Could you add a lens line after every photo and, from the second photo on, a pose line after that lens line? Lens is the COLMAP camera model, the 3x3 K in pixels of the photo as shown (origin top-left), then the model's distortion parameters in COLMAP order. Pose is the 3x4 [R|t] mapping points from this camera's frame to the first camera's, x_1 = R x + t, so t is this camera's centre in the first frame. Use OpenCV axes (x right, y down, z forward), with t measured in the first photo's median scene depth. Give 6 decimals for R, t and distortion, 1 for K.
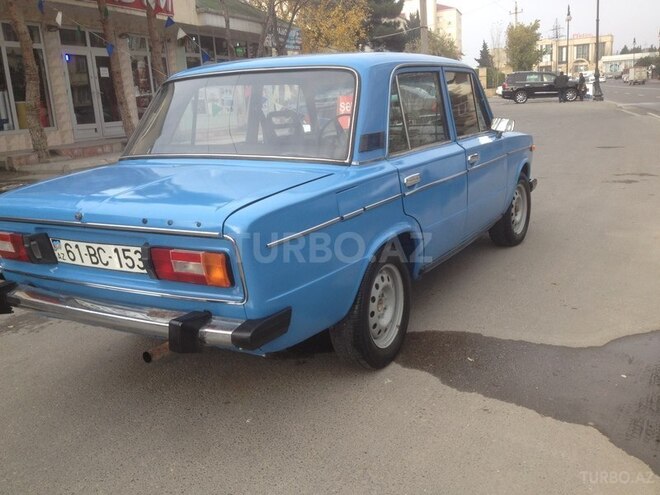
lens RADIAL K [[637.2, 0, 330.0], [0, 637.2, 247.5], [0, 0, 1]] dist [0.080412, -0.005283]
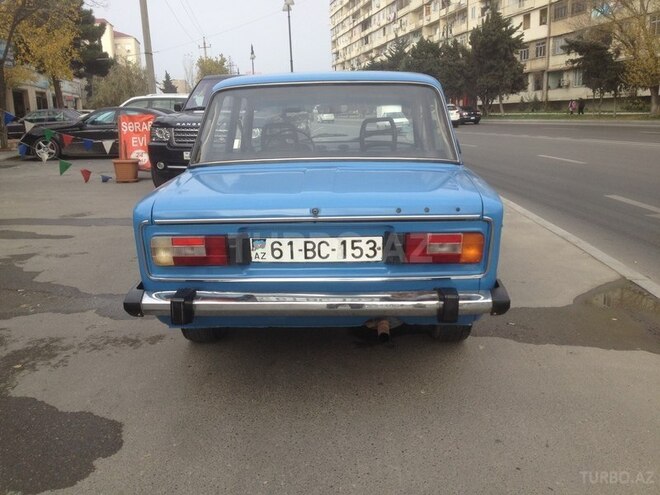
lens RADIAL K [[671.1, 0, 312.4], [0, 671.1, 246.8], [0, 0, 1]] dist [0.000841, -0.010943]
pose [[0.882680, -0.059415, 0.466203, -0.868511], [0.085209, 0.995768, -0.034425, 0.044371], [-0.462185, 0.070111, 0.884008, 0.034795]]
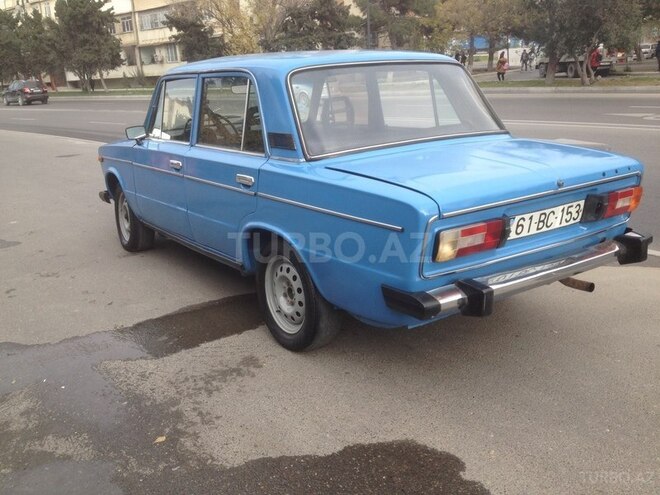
lens RADIAL K [[654.9, 0, 330.0], [0, 654.9, 247.5], [0, 0, 1]] dist [0.065004, -0.016180]
pose [[0.416974, -0.201010, 0.886413, -1.523276], [0.234259, 0.966059, 0.108874, -0.152023], [-0.878211, 0.162252, 0.449910, 0.814492]]
